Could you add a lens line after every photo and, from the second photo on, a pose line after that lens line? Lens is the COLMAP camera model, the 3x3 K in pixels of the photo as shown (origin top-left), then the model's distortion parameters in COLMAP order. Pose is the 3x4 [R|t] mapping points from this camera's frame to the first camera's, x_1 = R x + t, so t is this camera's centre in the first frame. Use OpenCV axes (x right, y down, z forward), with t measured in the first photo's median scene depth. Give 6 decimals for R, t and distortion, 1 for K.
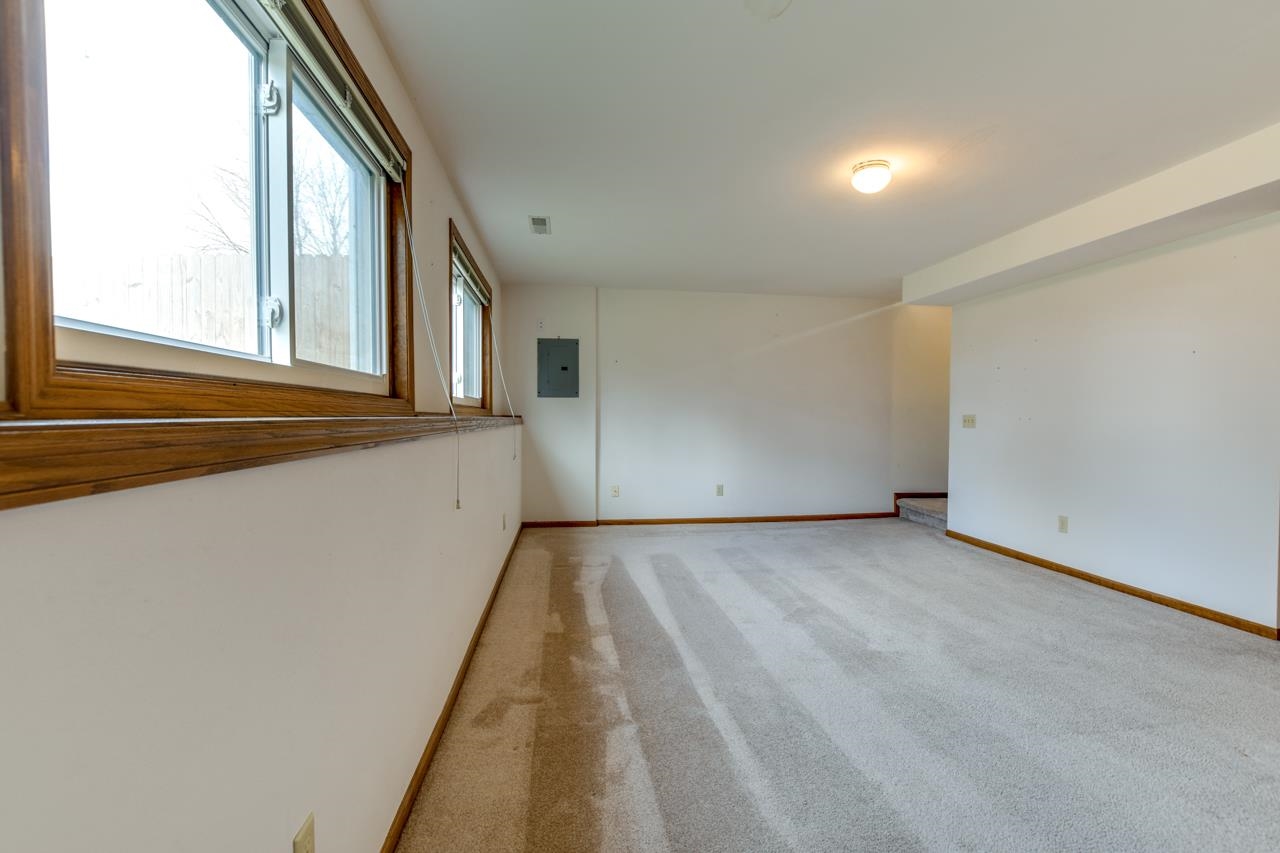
lens RADIAL K [[569.9, 0, 645.0], [0, 569.9, 429.7], [0, 0, 1]] dist [-0.021591, 0.001309]
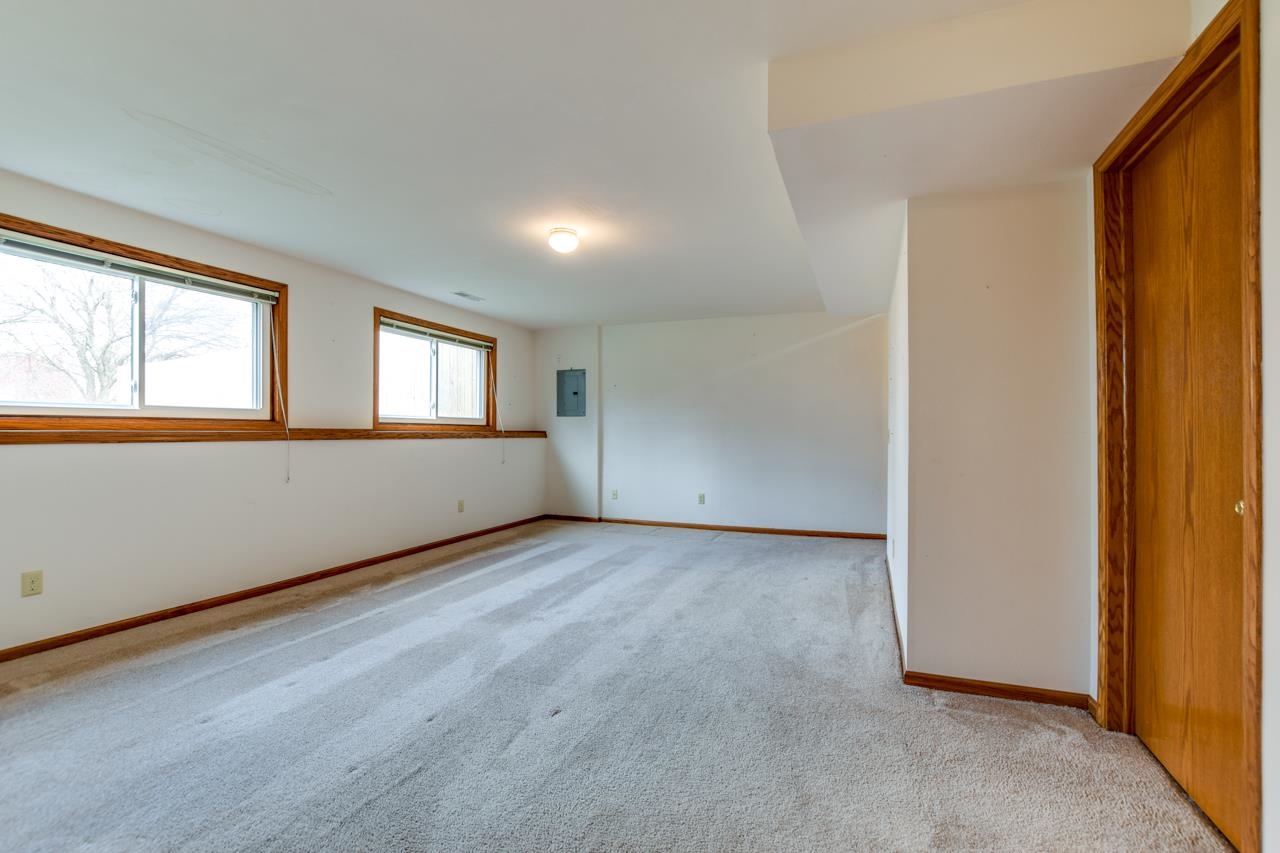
lens RADIAL K [[560.3, 0, 647.3], [0, 560.3, 428.8], [0, 0, 1]] dist [-0.029269, 0.007646]
pose [[0.873993, -0.002850, -0.485930, 0.628861], [-0.011504, 0.999581, -0.026553, 0.001515], [0.485802, 0.028797, 0.873595, 0.010098]]
